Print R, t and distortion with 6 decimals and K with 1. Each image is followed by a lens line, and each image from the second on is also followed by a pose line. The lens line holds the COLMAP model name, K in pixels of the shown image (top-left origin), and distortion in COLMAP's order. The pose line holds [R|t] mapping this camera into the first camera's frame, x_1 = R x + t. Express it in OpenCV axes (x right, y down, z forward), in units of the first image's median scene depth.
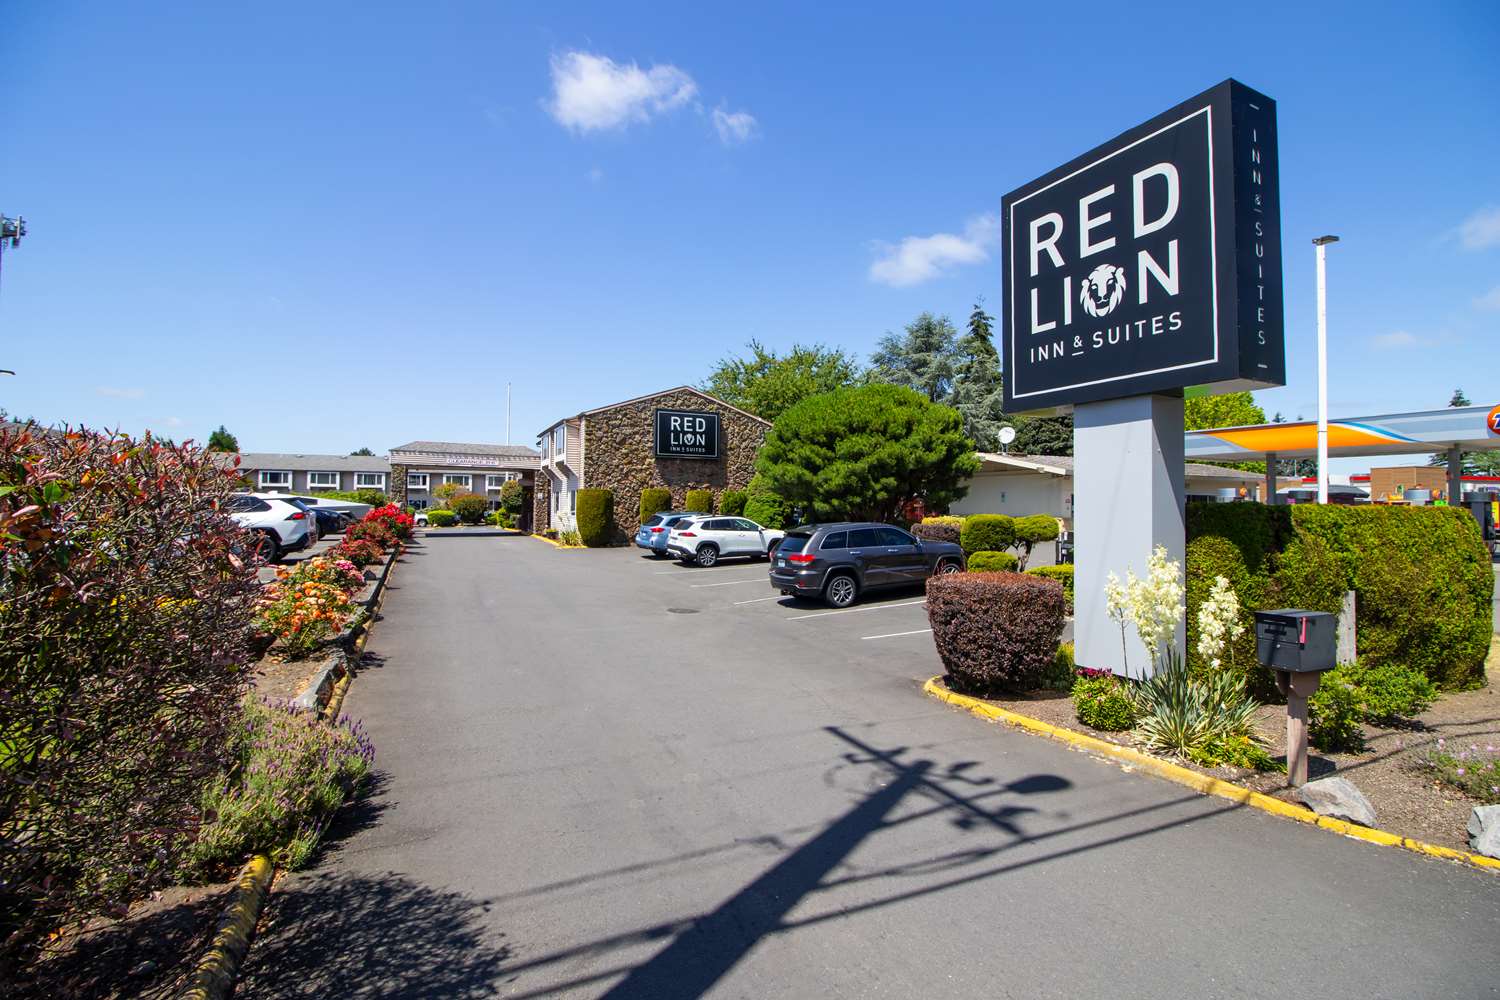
lens RADIAL K [[672.2, 0, 754.5], [0, 672.2, 481.9], [0, 0, 1]] dist [0.000875, -0.011617]
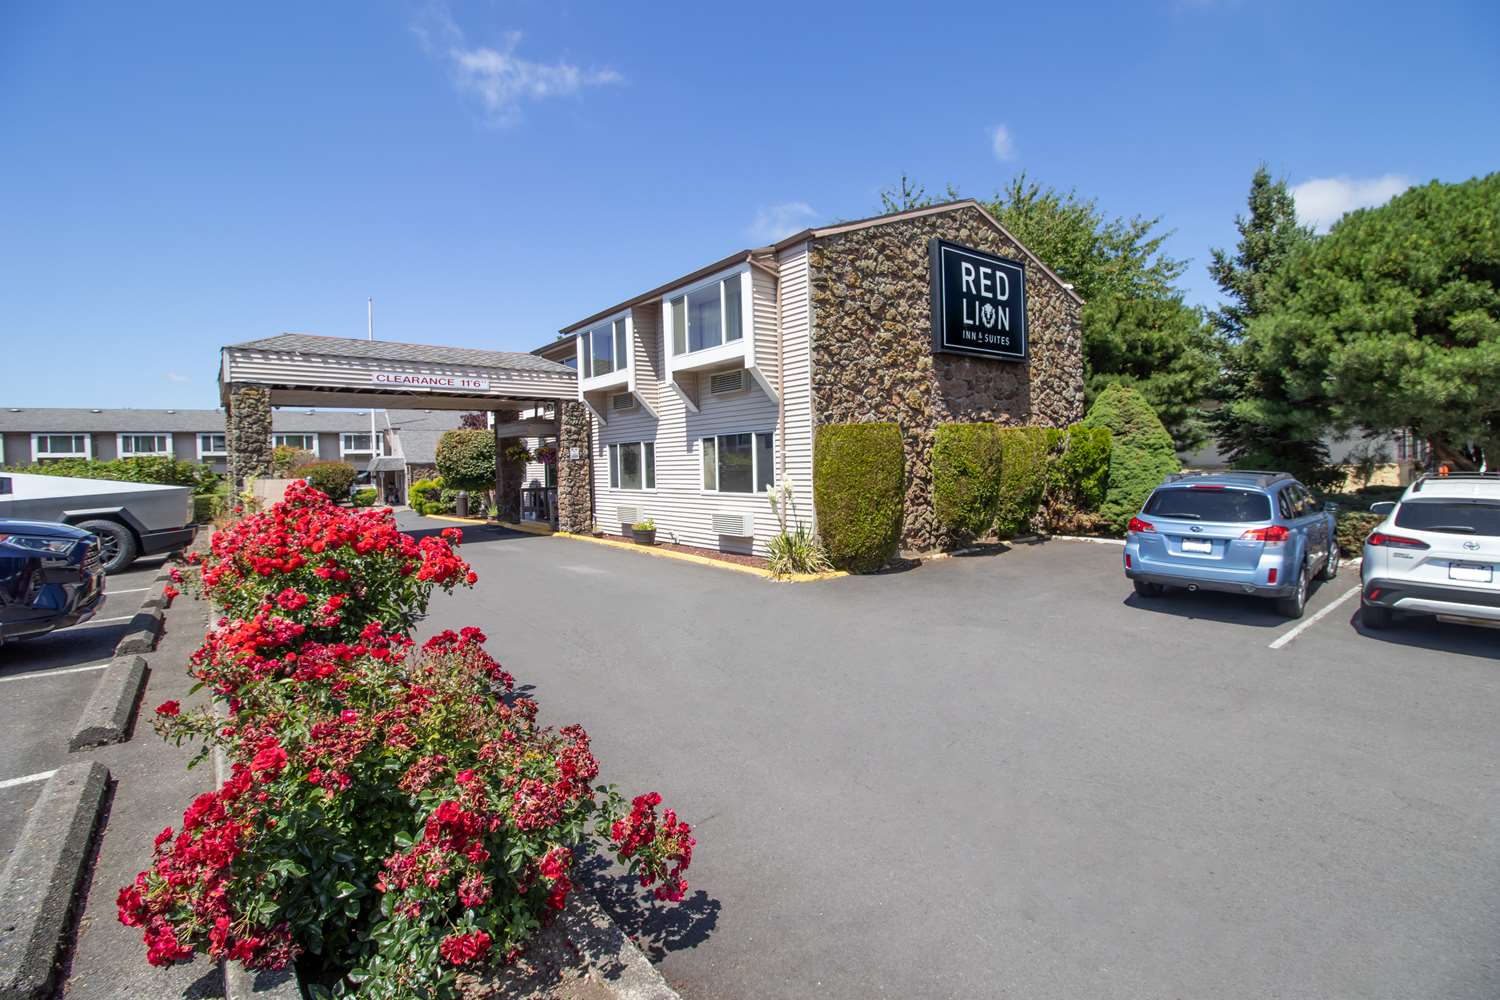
lens RADIAL K [[685.0, 0, 766.1], [0, 685.0, 476.6], [0, 0, 1]] dist [-0.001224, -0.000447]
pose [[0.973735, -0.037691, 0.224543, -0.358027], [0.025734, 0.998102, 0.055940, 0.016023], [-0.226226, -0.048693, 0.972857, 0.585504]]
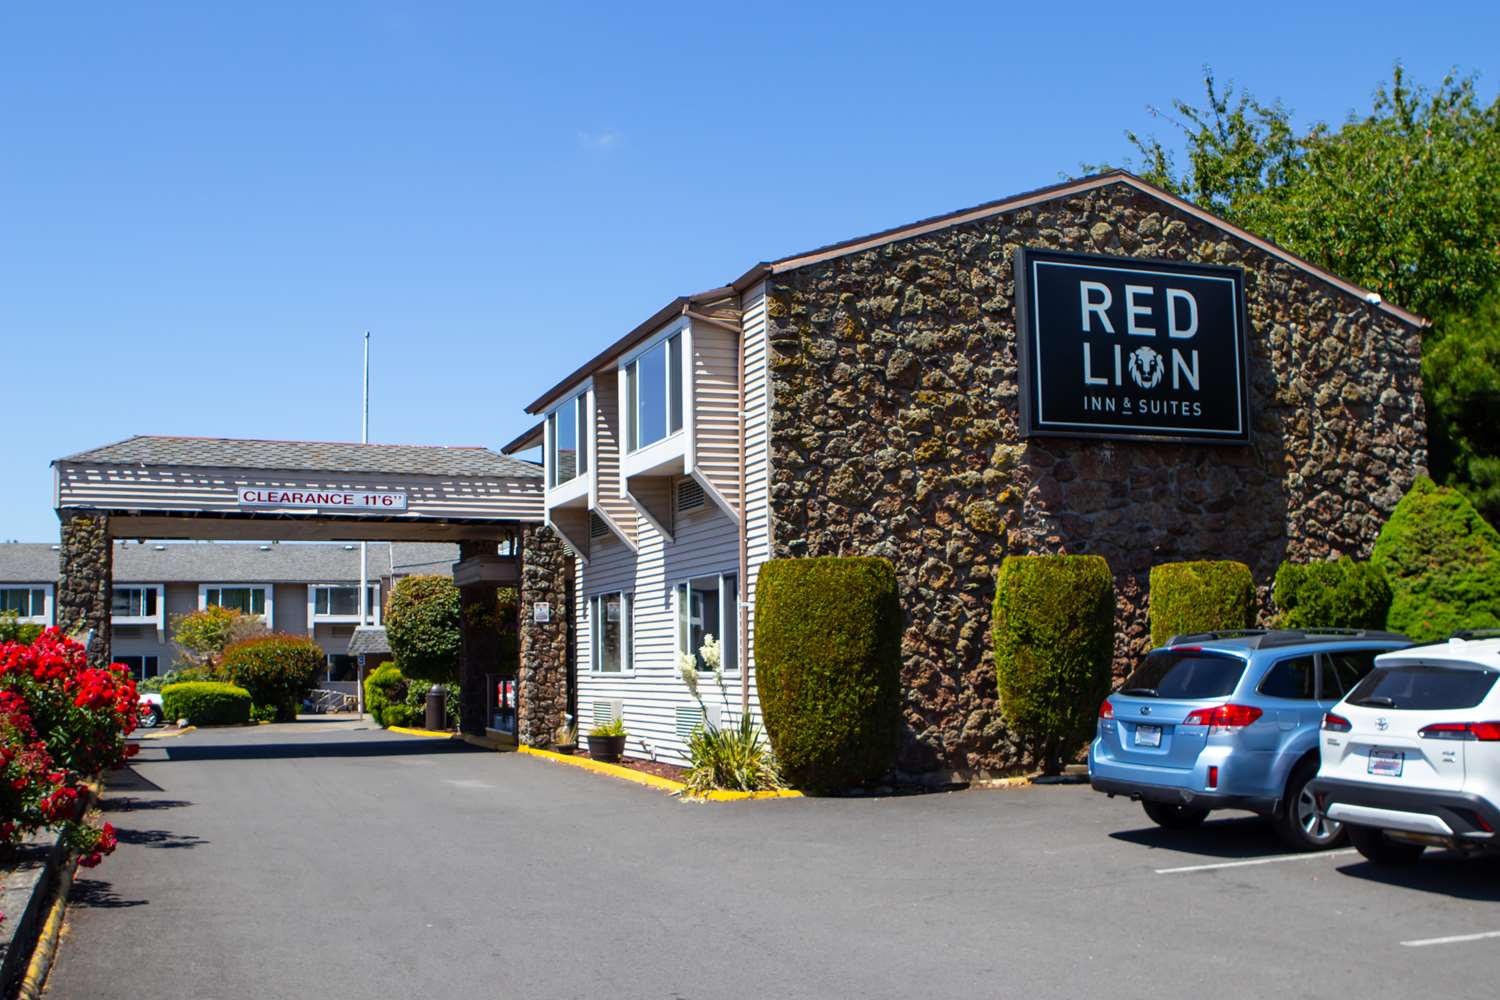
lens RADIAL K [[1626.9, 0, 765.8], [0, 1626.9, 530.6], [0, 0, 1]] dist [-0.104449, 0.036121]
pose [[0.995914, -0.029328, -0.085411, -0.195299], [0.025161, 0.998459, -0.049459, 0.027263], [0.086729, 0.047108, 0.995117, 0.373616]]
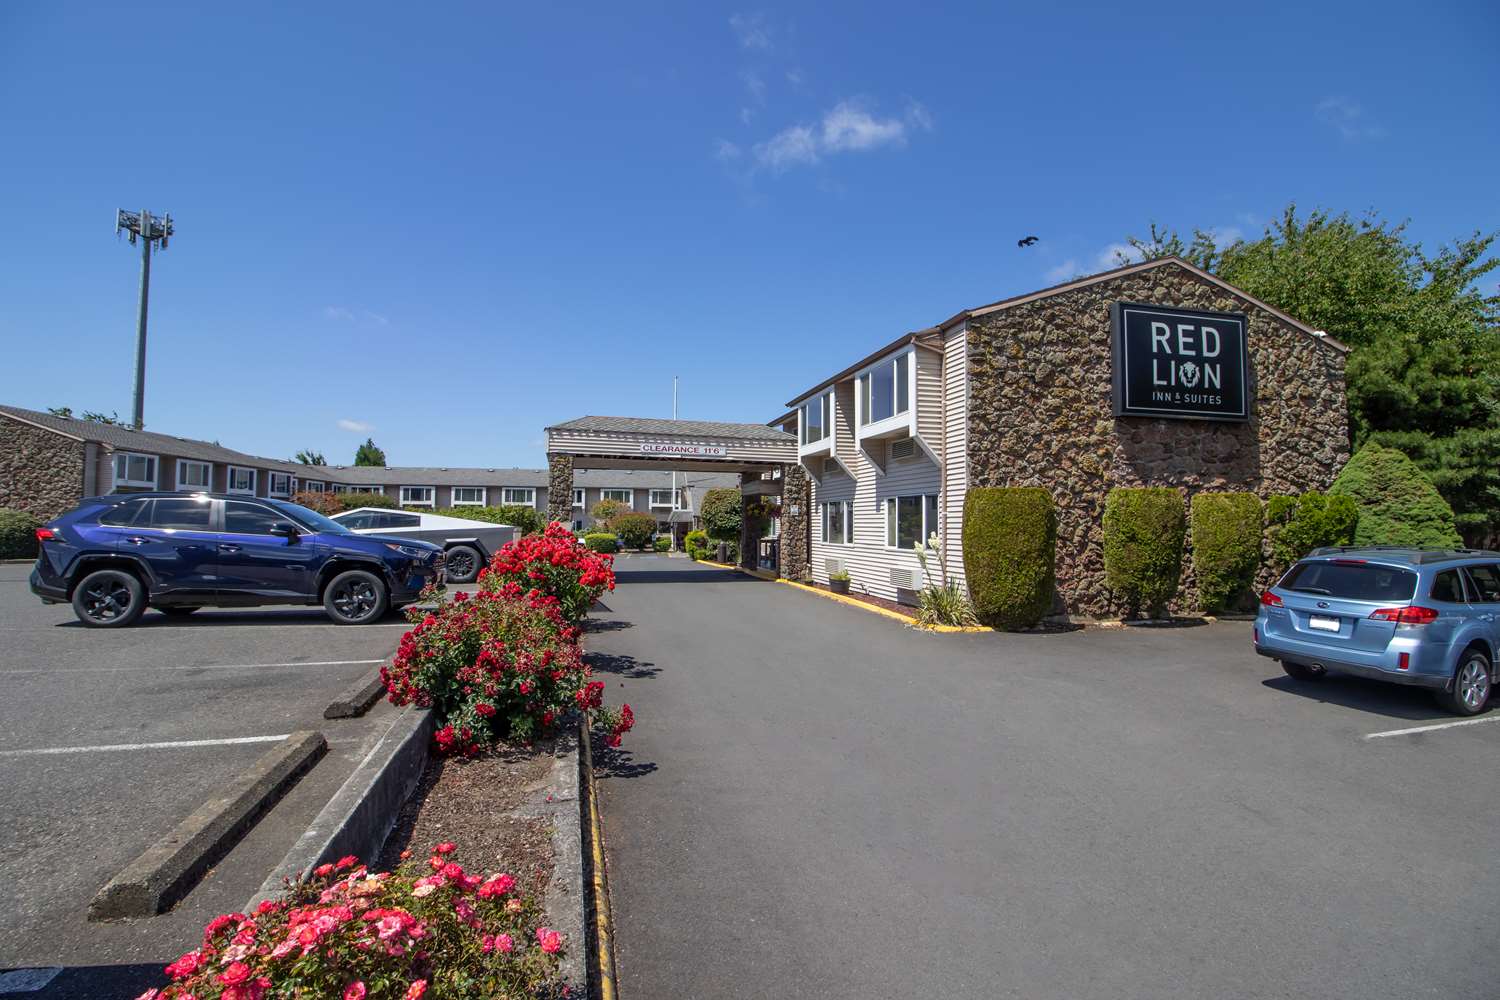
lens RADIAL K [[696.2, 0, 752.7], [0, 696.2, 493.2], [0, 0, 1]] dist [0.007248, -0.017788]
pose [[0.980143, -0.009083, -0.198084, -0.288160], [0.006569, 0.999889, -0.013343, 0.017001], [0.198183, 0.011776, 0.980094, 0.516293]]
